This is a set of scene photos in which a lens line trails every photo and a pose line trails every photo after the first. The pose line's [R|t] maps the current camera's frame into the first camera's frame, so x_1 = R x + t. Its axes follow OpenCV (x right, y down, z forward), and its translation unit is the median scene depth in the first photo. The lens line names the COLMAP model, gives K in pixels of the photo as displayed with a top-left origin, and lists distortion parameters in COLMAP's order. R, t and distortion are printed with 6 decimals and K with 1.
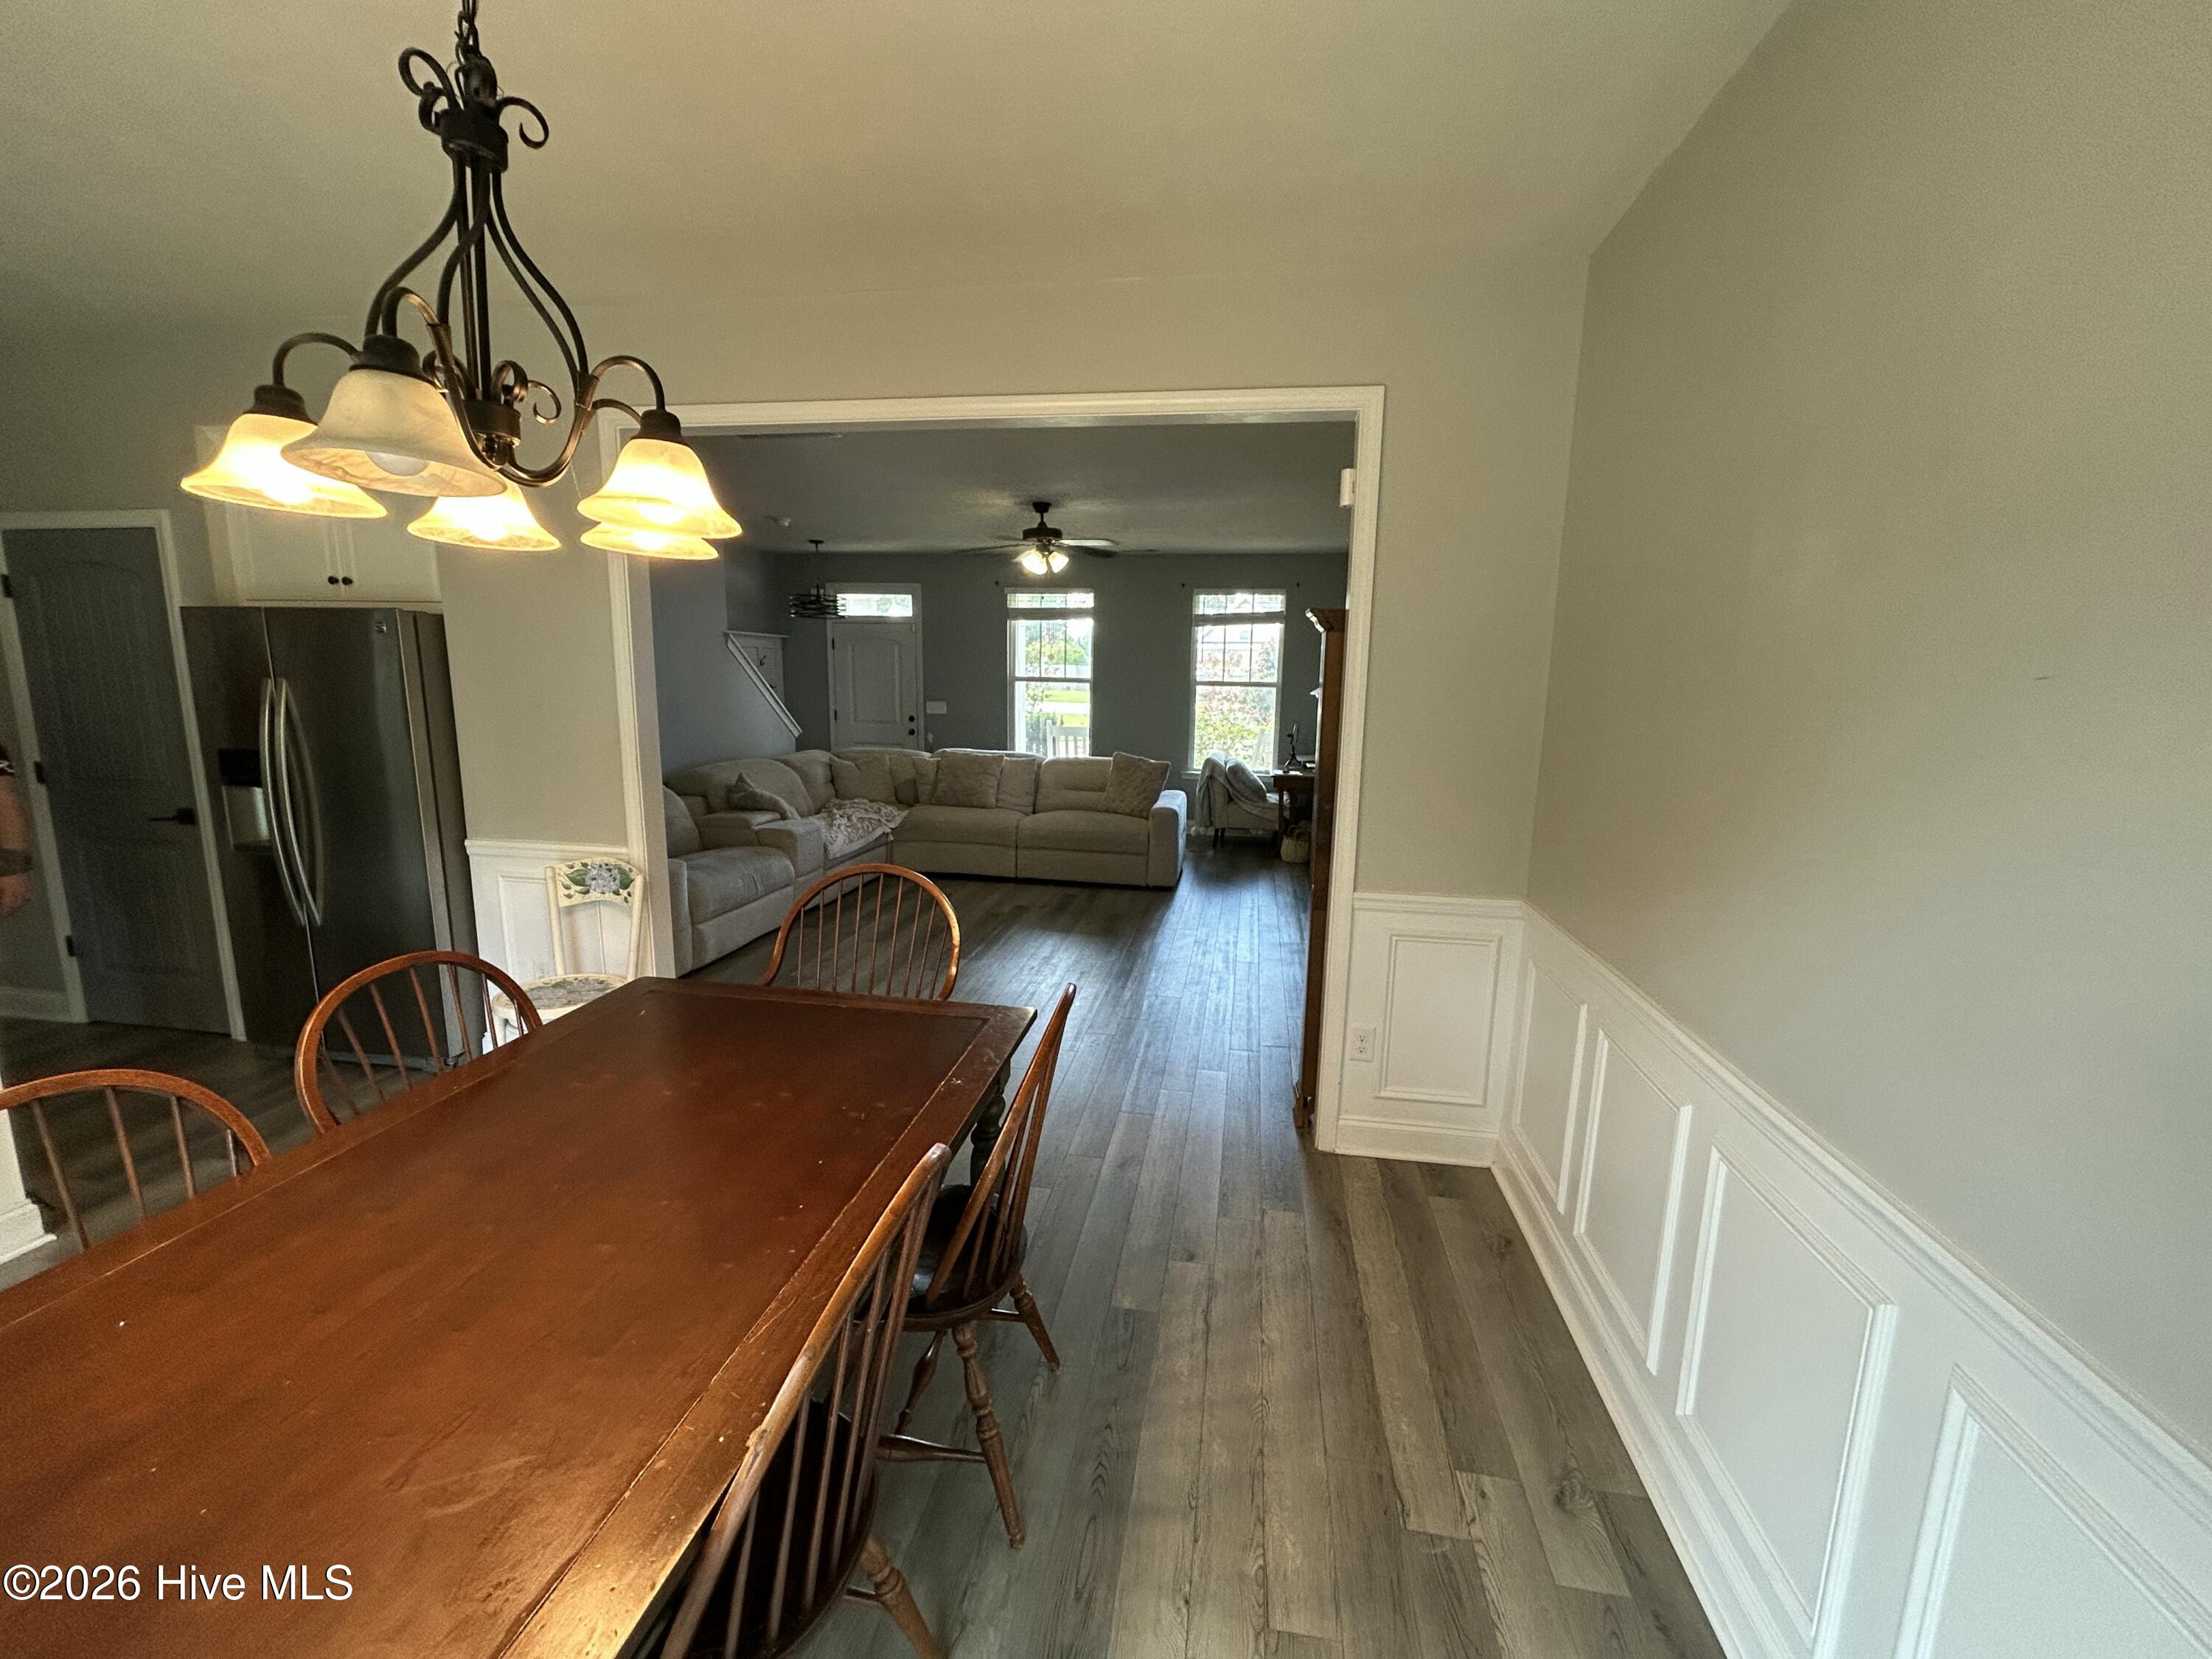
lens RADIAL K [[878.8, 0, 1106.0], [0, 878.8, 829.5], [0, 0, 1]] dist [-0.000271, -0.000023]
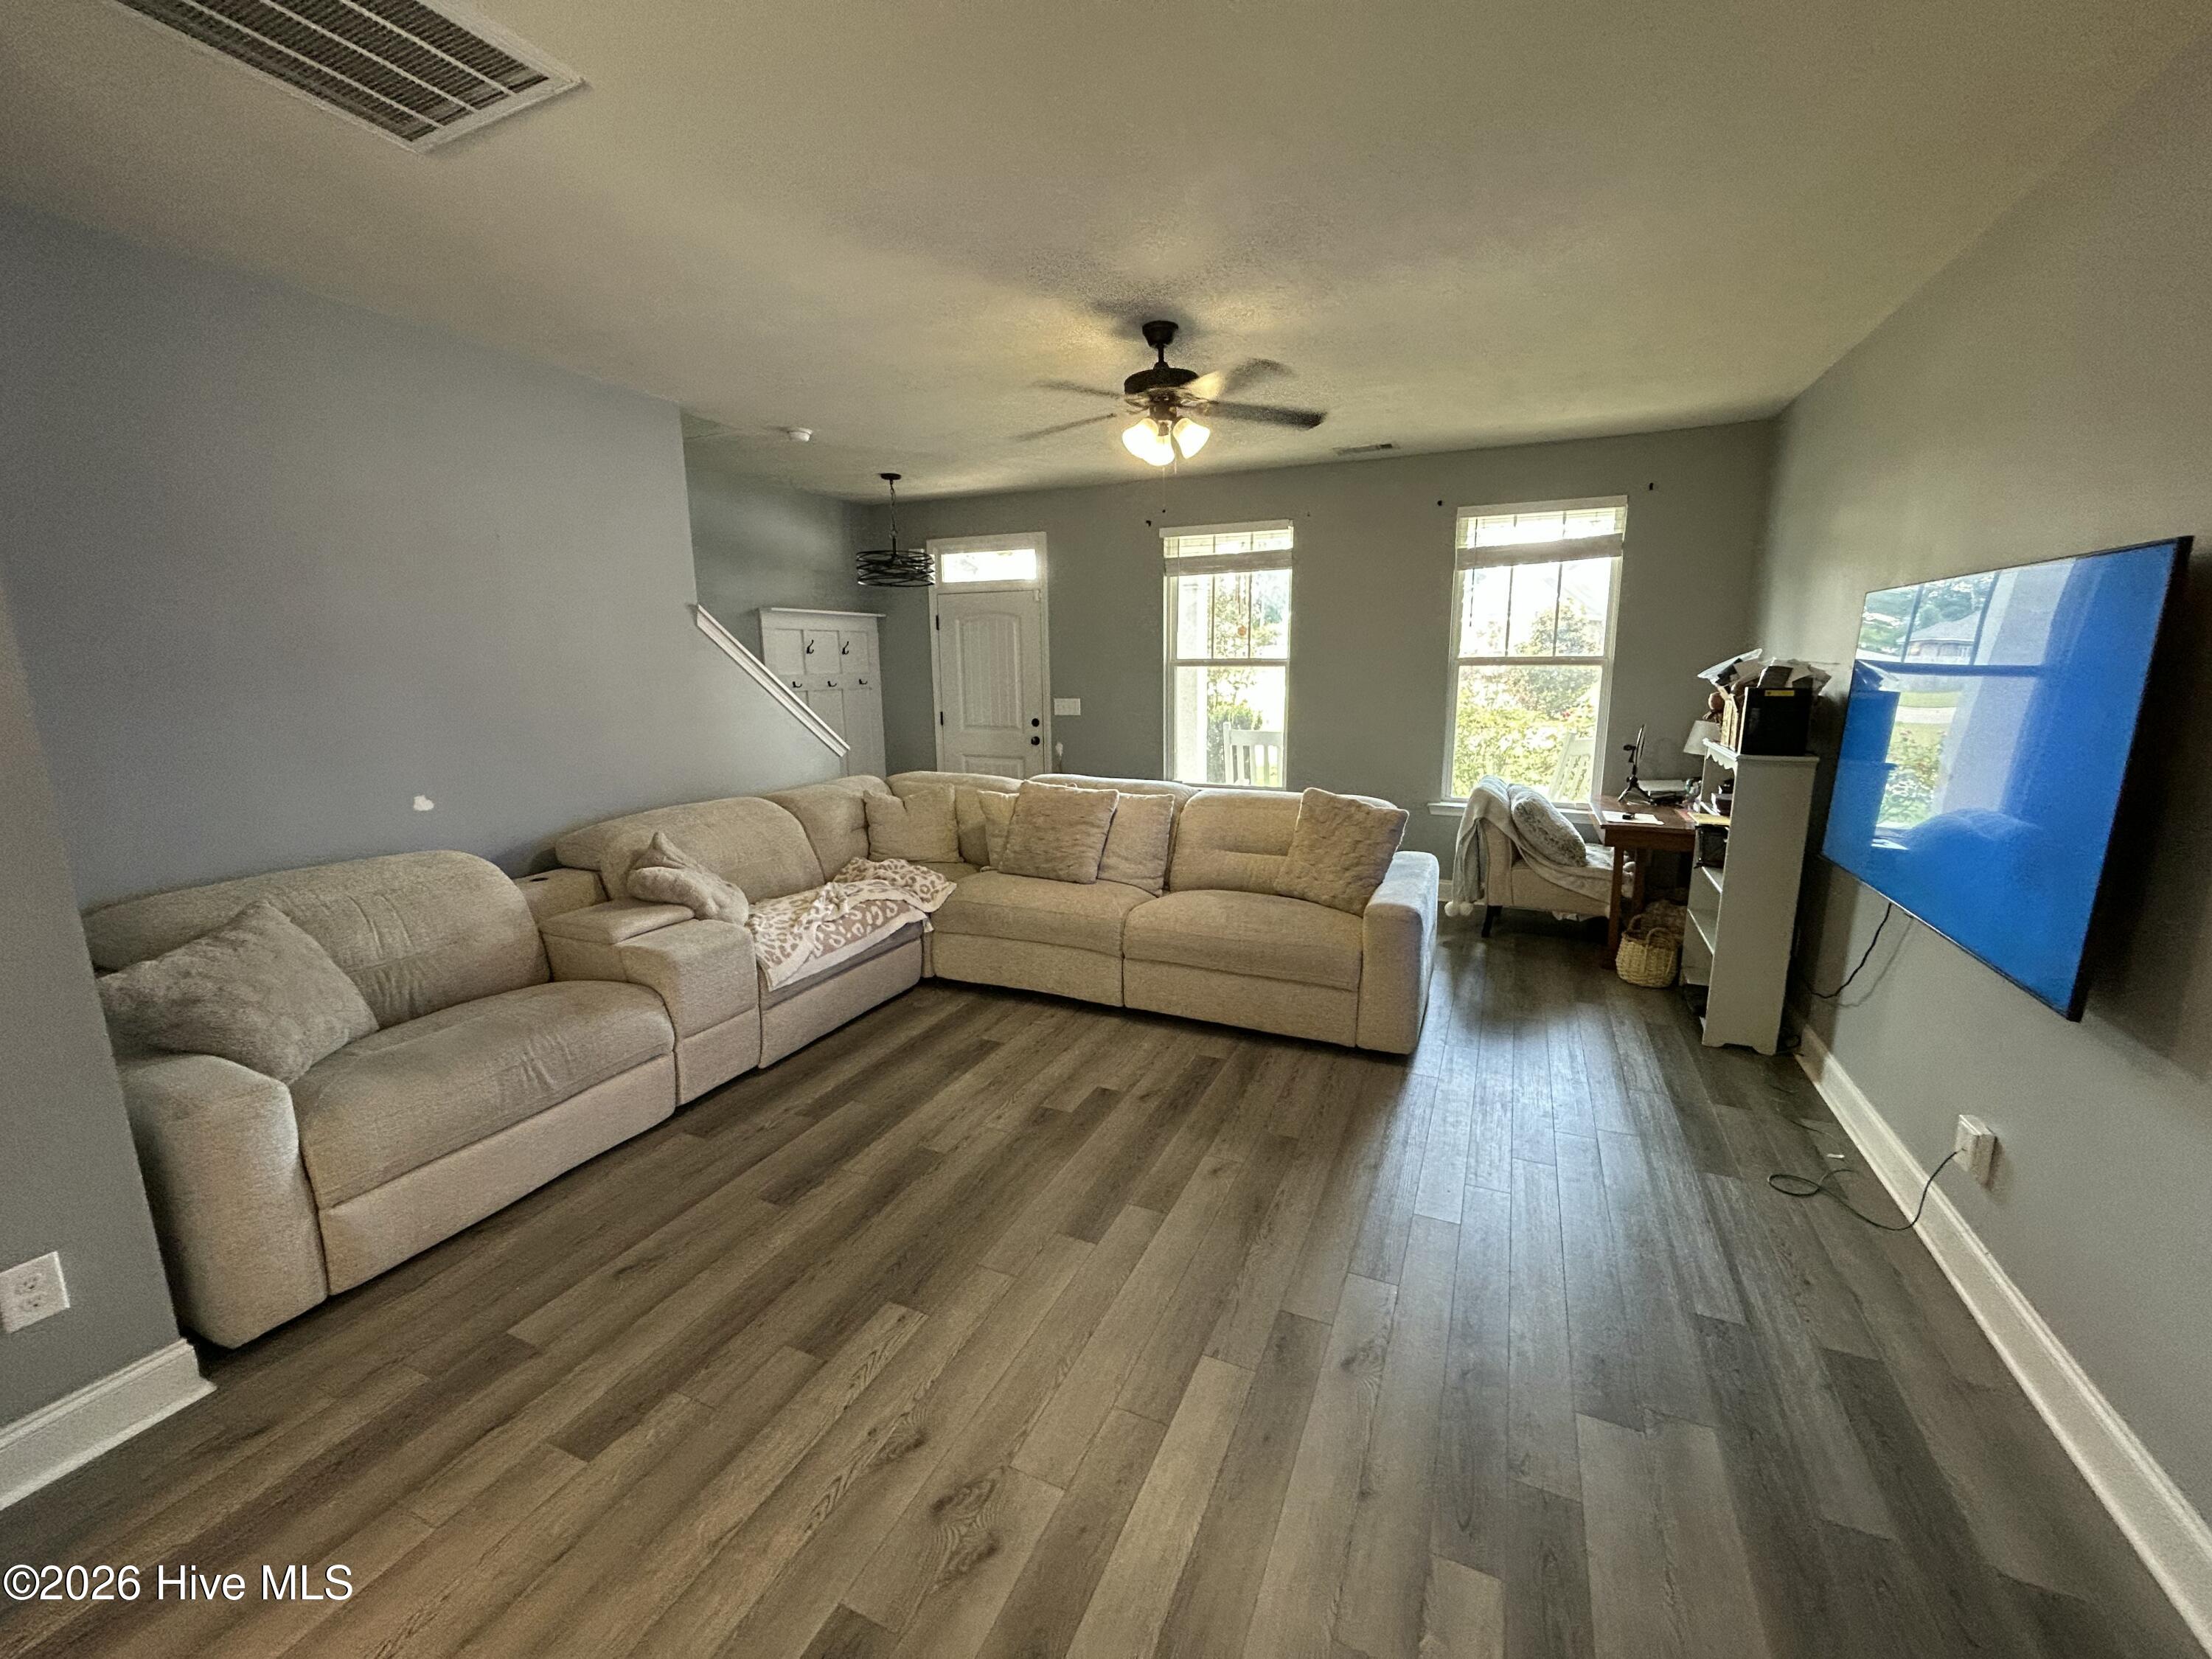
lens RADIAL K [[878.8, 0, 1106.0], [0, 878.8, 829.5], [0, 0, 1]] dist [-0.000271, -0.000023]
pose [[0.965066, 0.021586, -0.261116, 0.029798], [-0.017249, 0.999673, 0.018893, -0.061771], [0.261438, -0.013729, 0.965123, 0.371237]]
